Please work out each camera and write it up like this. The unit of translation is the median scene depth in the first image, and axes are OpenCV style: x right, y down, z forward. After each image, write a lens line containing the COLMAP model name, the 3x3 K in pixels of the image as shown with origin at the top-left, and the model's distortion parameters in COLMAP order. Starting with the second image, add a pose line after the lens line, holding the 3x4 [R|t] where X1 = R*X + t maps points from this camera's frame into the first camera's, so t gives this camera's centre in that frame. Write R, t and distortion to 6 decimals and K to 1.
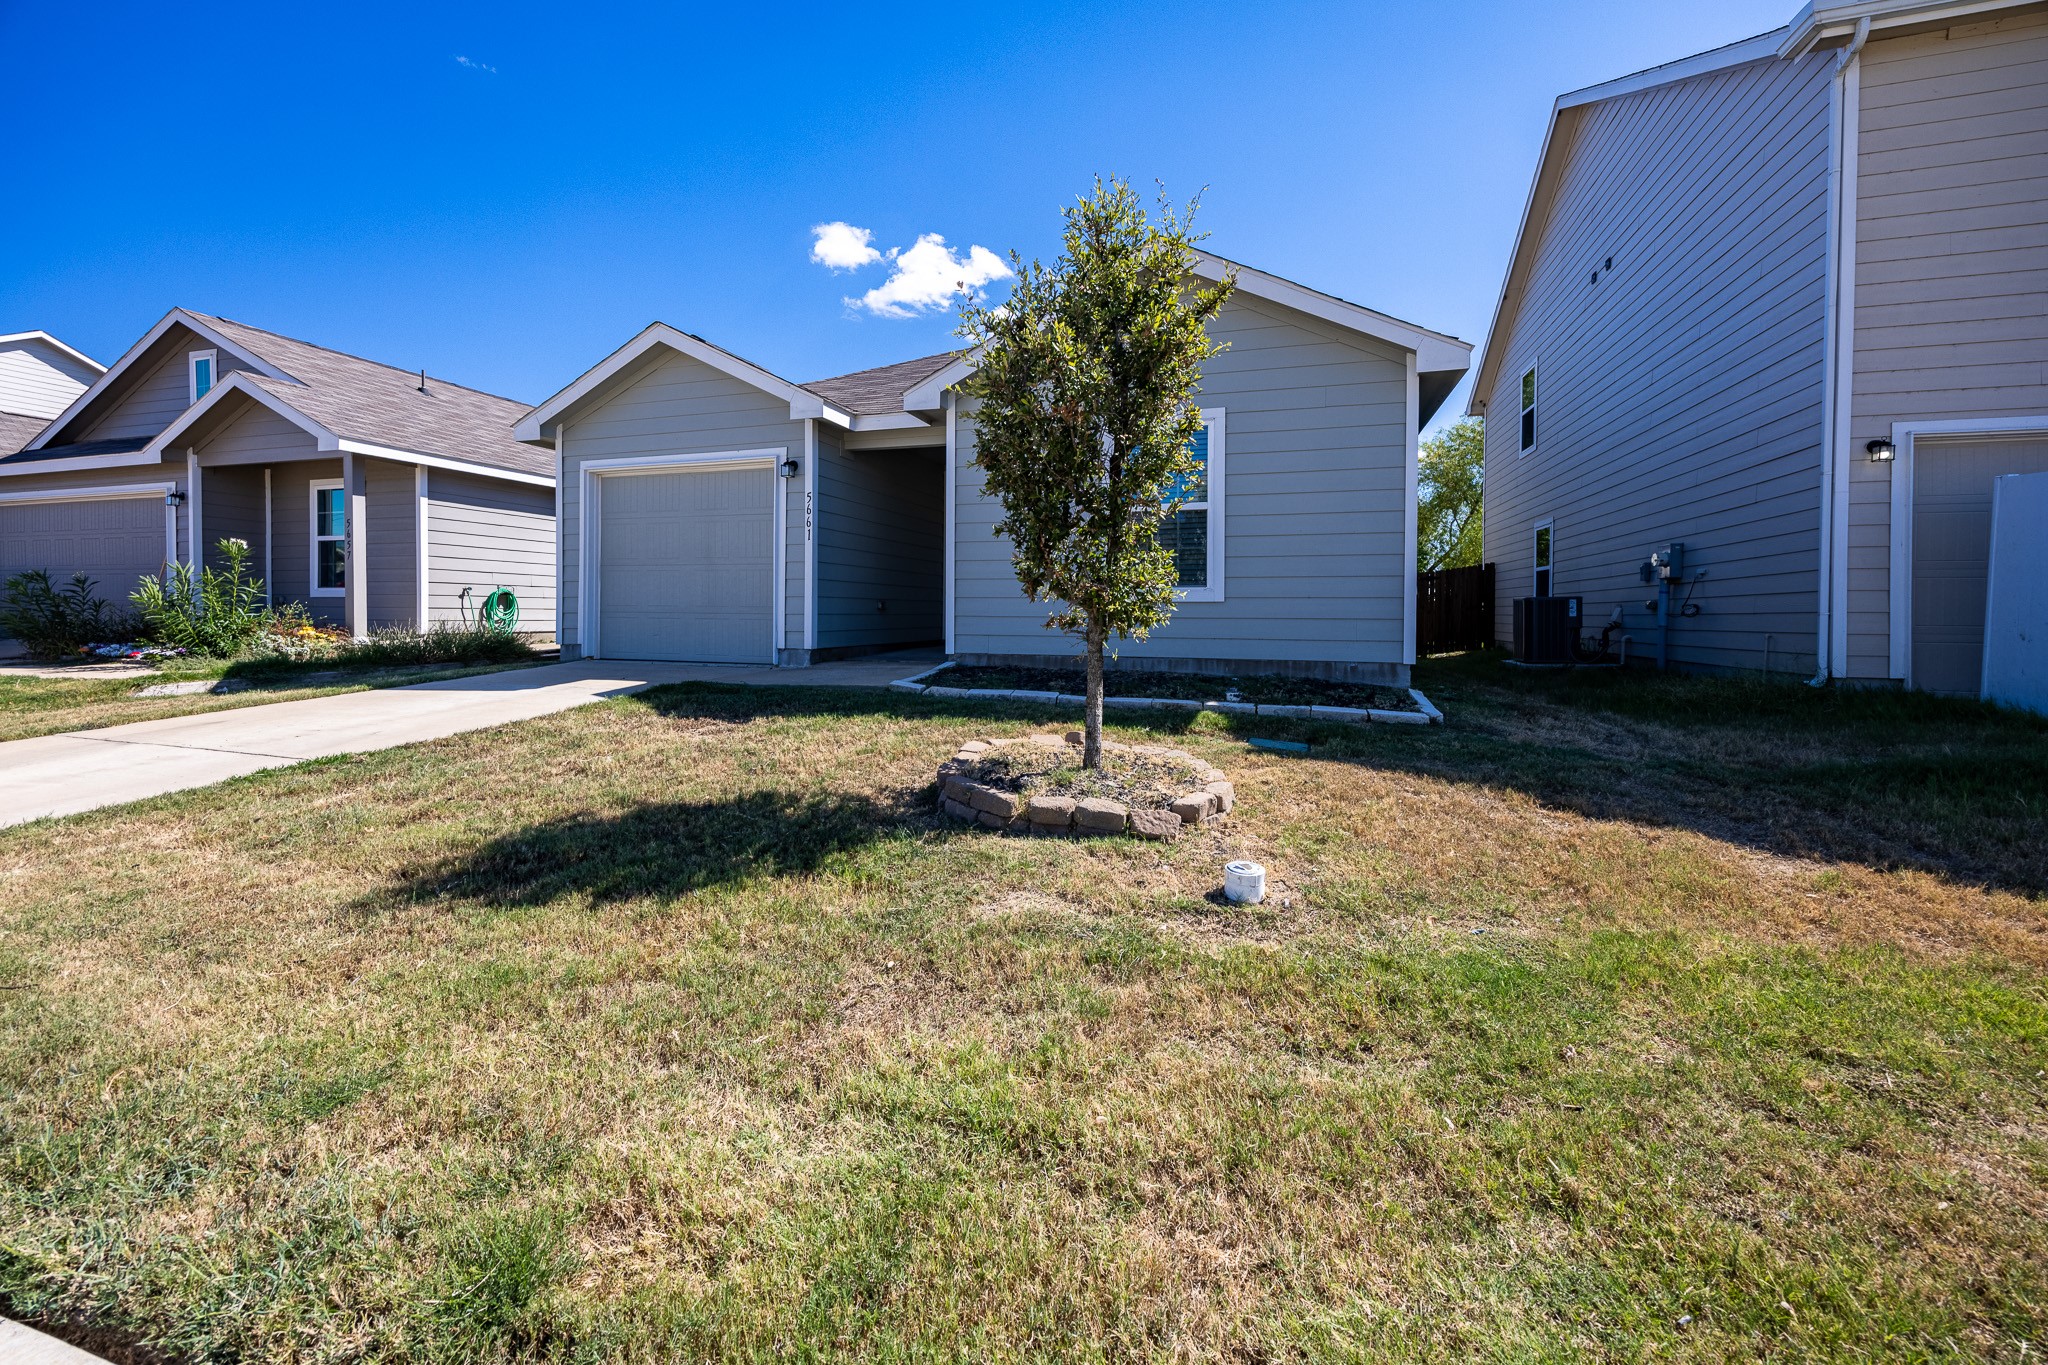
lens RADIAL K [[840.2, 0, 1004.7], [0, 840.2, 625.1], [0, 0, 1]] dist [0.000353, -0.000378]
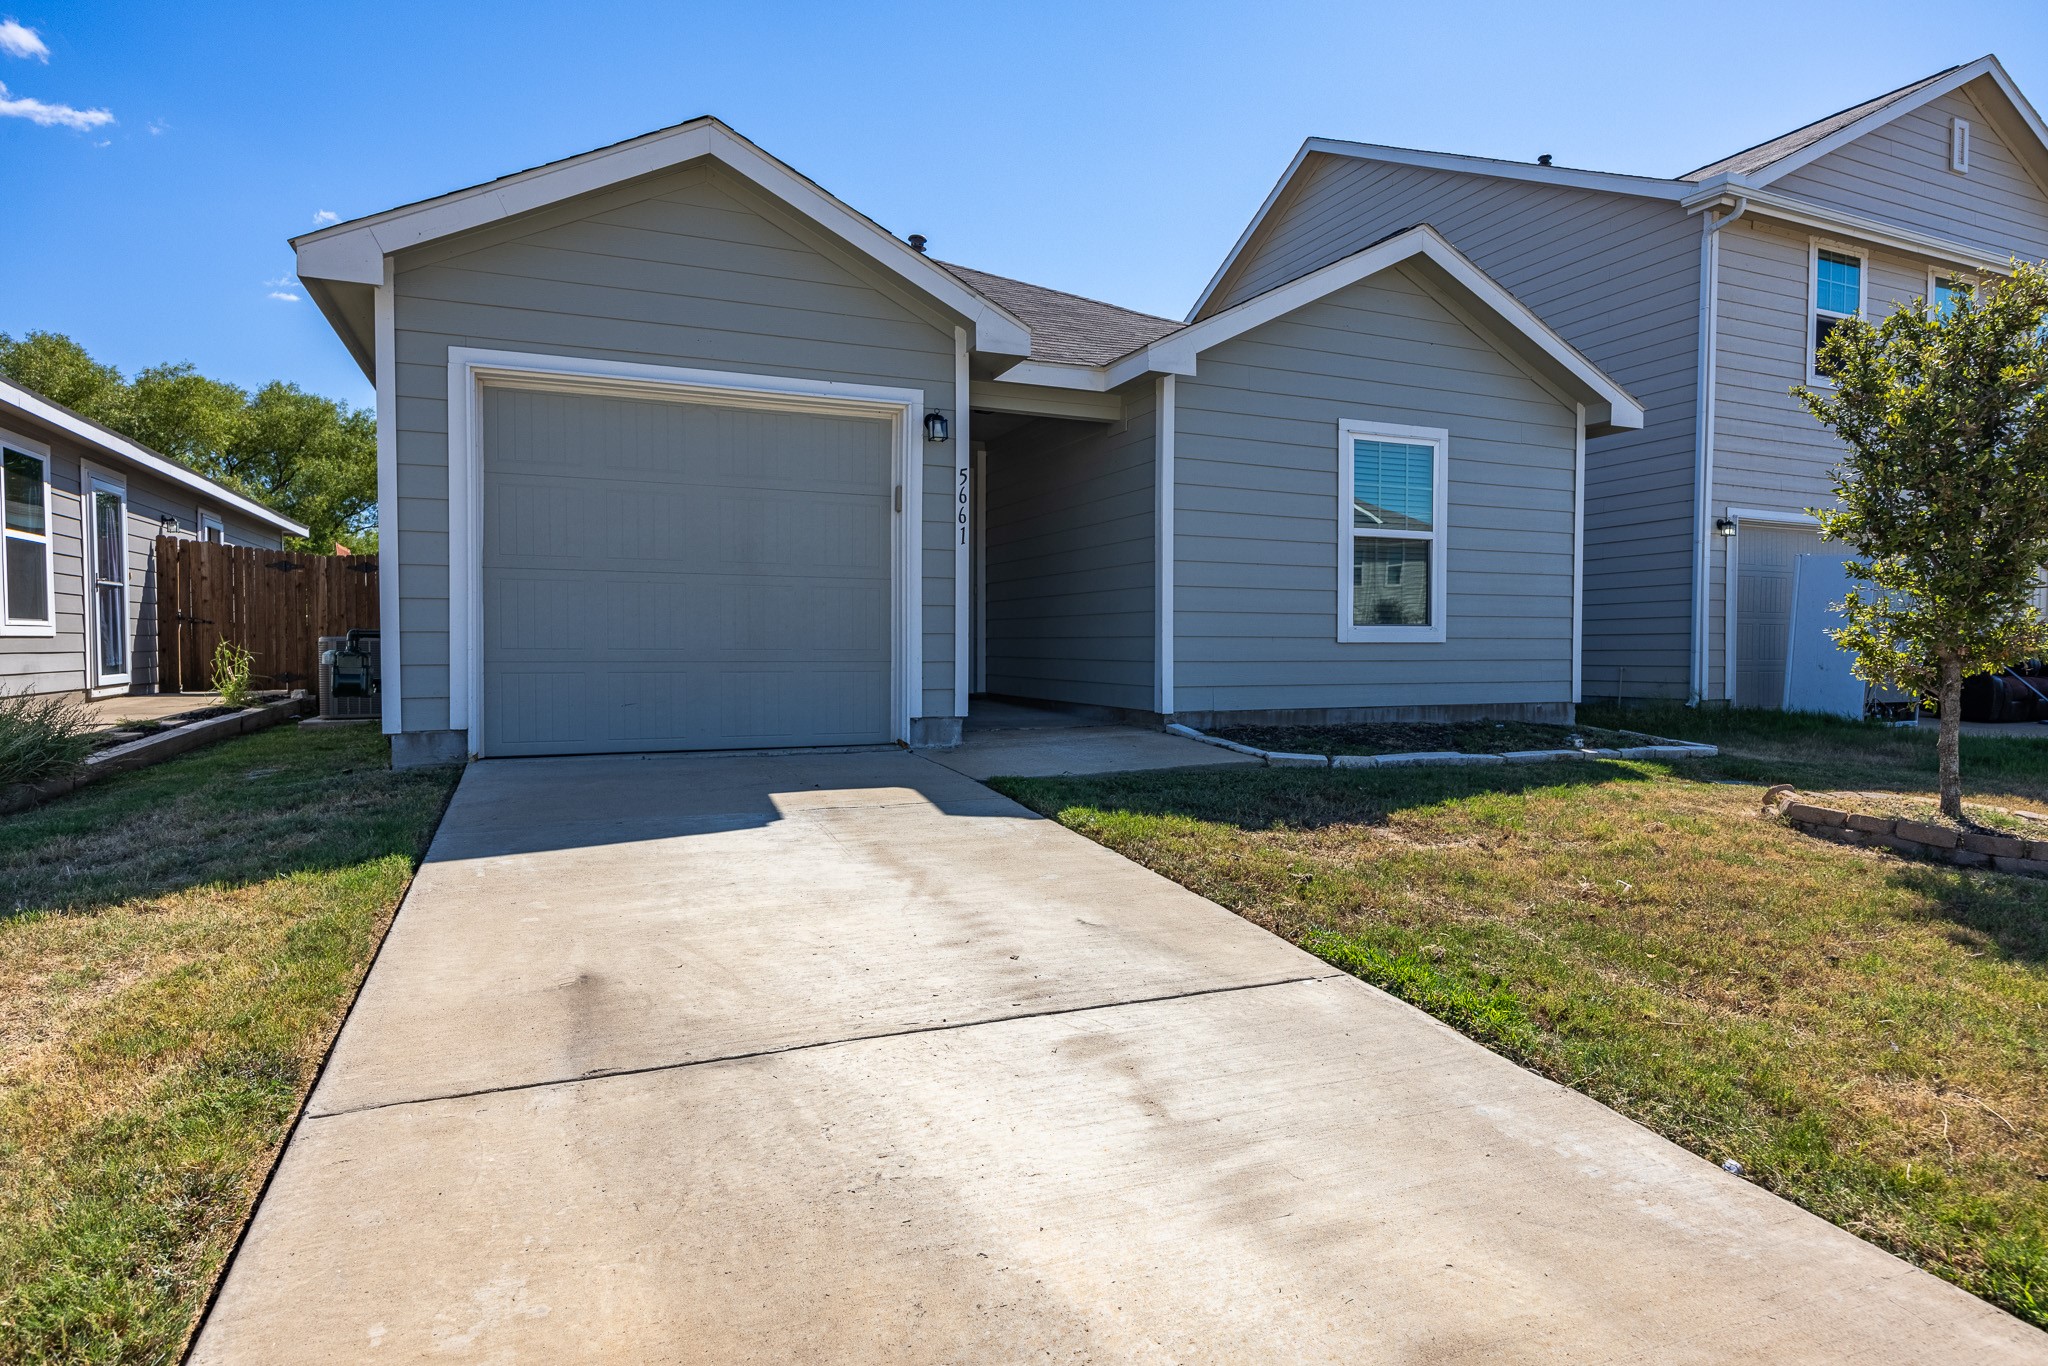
lens RADIAL K [[1109.6, 0, 1038.0], [0, 1109.6, 687.9], [0, 0, 1]] dist [-0.008430, 0.000286]
pose [[0.743402, -0.029495, 0.668194, -0.751868], [0.012973, 0.999475, 0.029685, -0.016990], [-0.668719, -0.013400, 0.743394, 0.340700]]
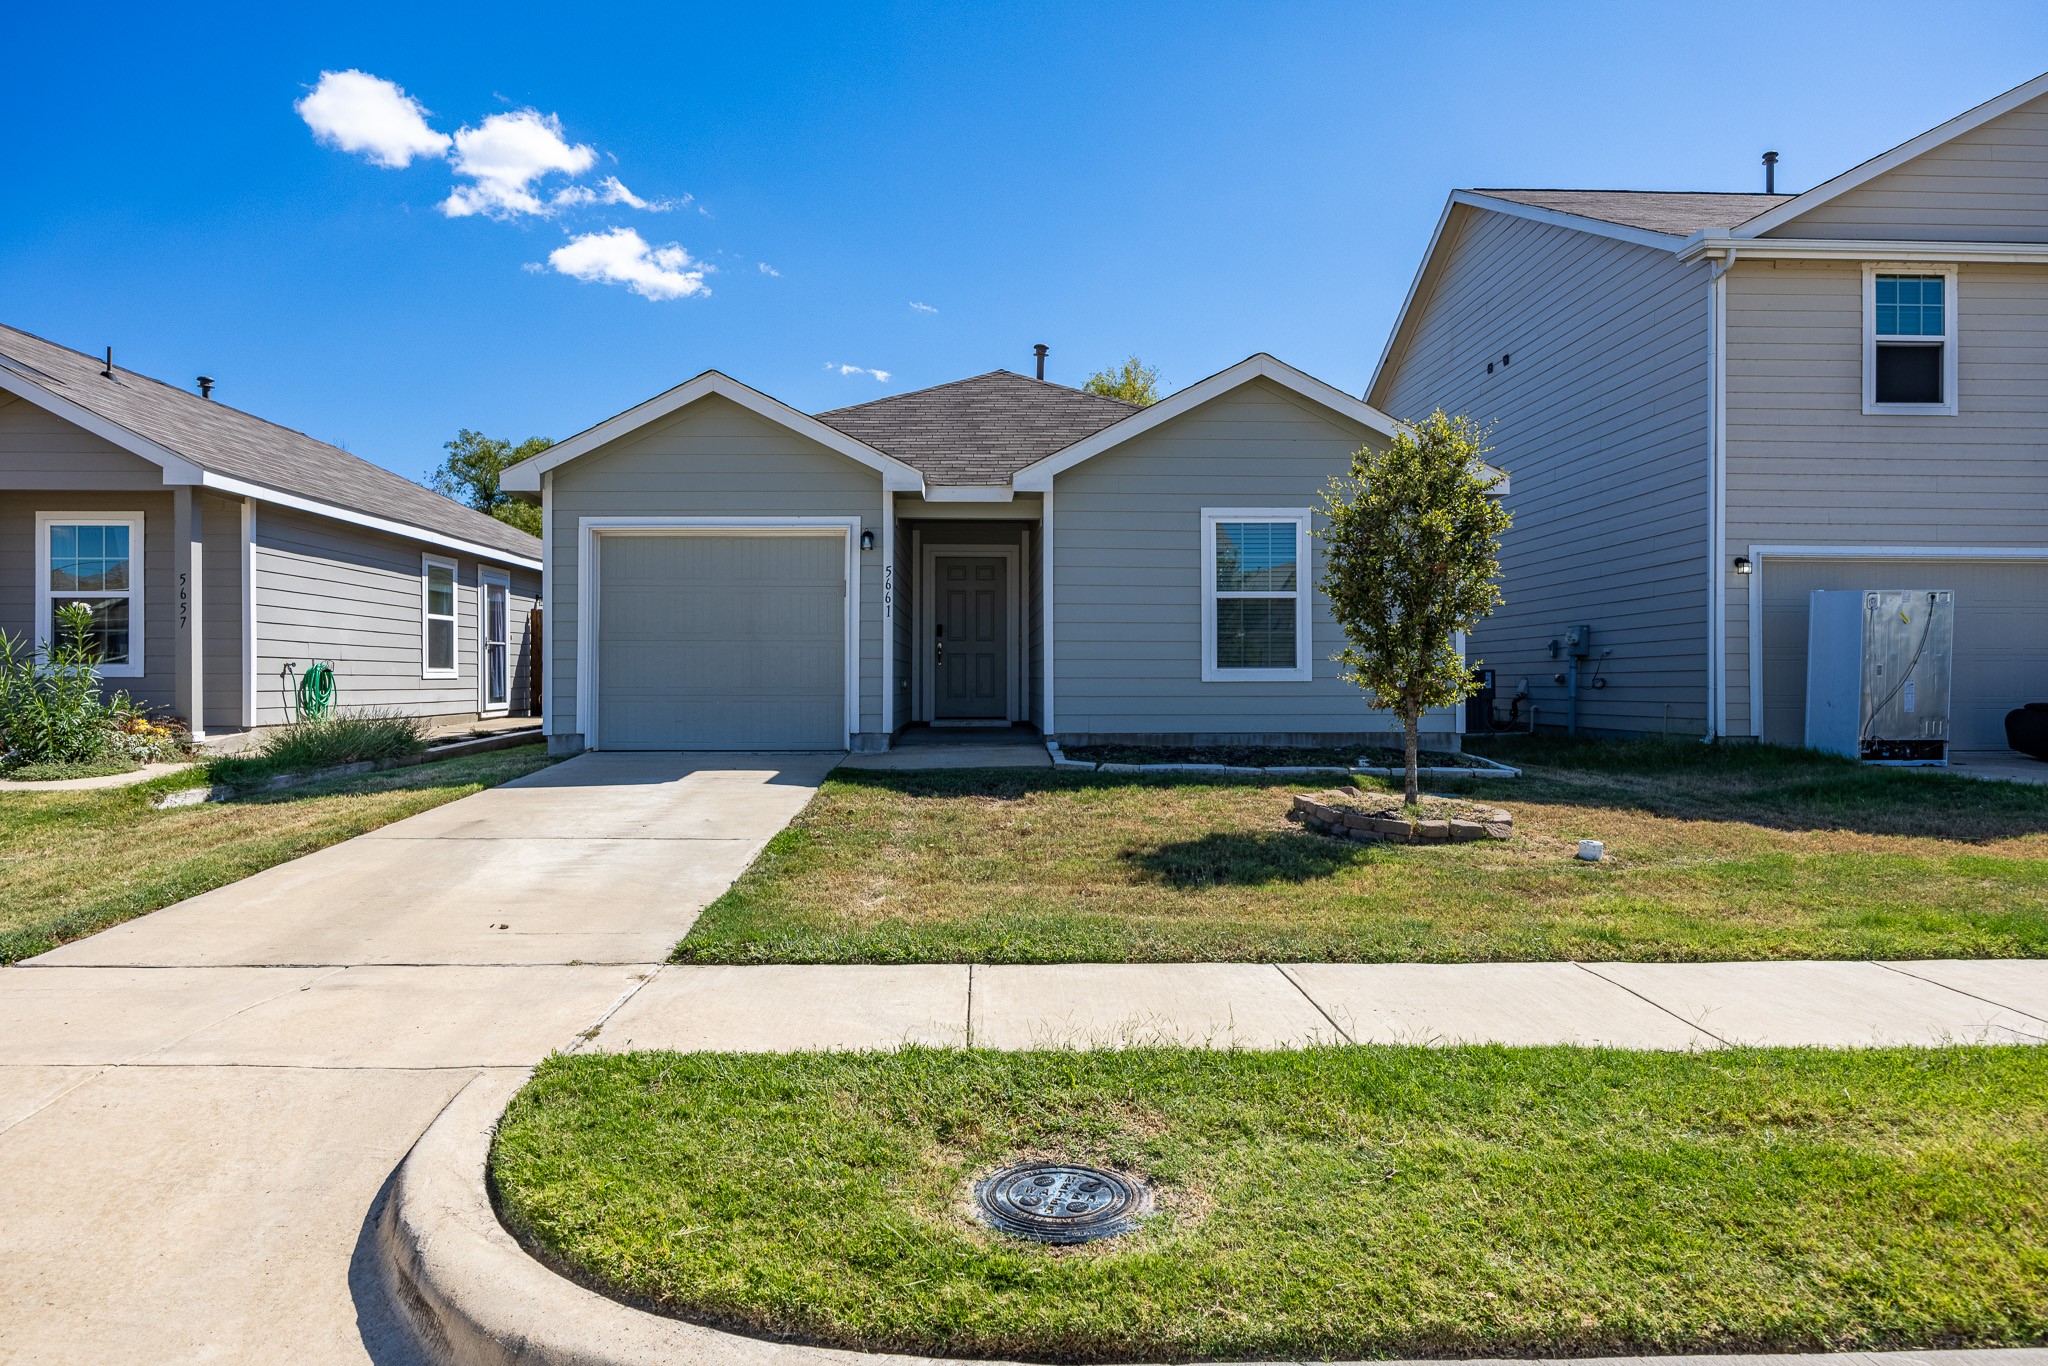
lens RADIAL K [[1214.2, 0, 1019.8], [0, 1214.2, 683.0], [0, 0, 1]] dist [-0.013467, 0.000823]
pose [[0.937754, -0.007102, 0.347228, -0.566891], [0.011321, 0.999885, -0.010125, -0.011588], [-0.347116, 0.013426, 0.937726, -0.322160]]
